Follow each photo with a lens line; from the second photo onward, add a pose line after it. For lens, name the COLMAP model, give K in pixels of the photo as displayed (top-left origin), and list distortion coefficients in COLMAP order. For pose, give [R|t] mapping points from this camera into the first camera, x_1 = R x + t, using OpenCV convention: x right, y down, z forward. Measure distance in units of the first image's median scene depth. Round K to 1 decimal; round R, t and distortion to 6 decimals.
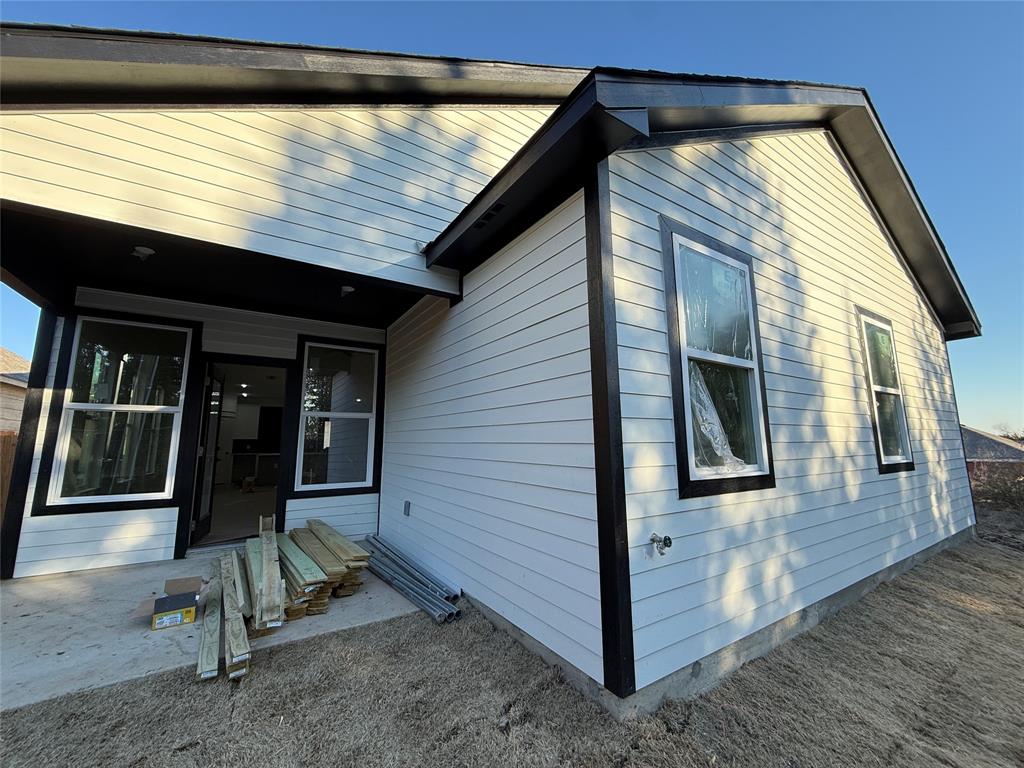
lens RADIAL K [[403.3, 0, 511.1], [0, 403.3, 381.3], [0, 0, 1]] dist [0.000630, 0.000073]
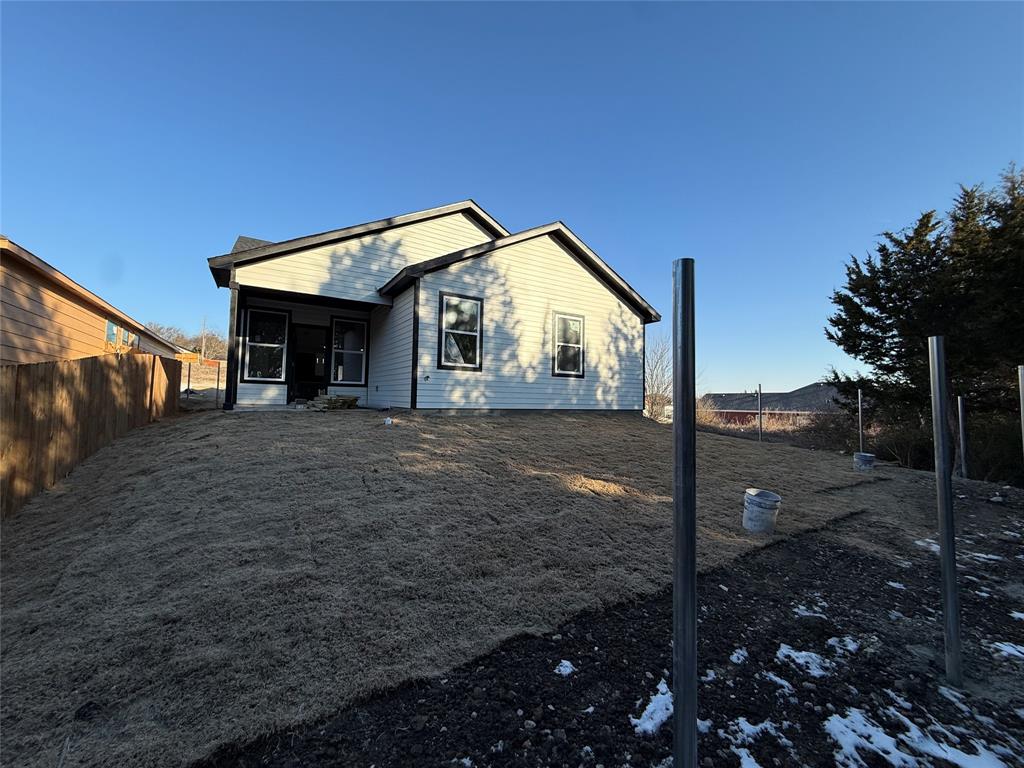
lens RADIAL K [[403.3, 0, 511.1], [0, 403.3, 381.3], [0, 0, 1]] dist [0.000630, 0.000073]
pose [[0.999557, 0.023951, -0.017691, 0.839185], [-0.022019, 0.994504, 0.102362, -0.000841], [0.020045, -0.101927, 0.994590, -1.989760]]
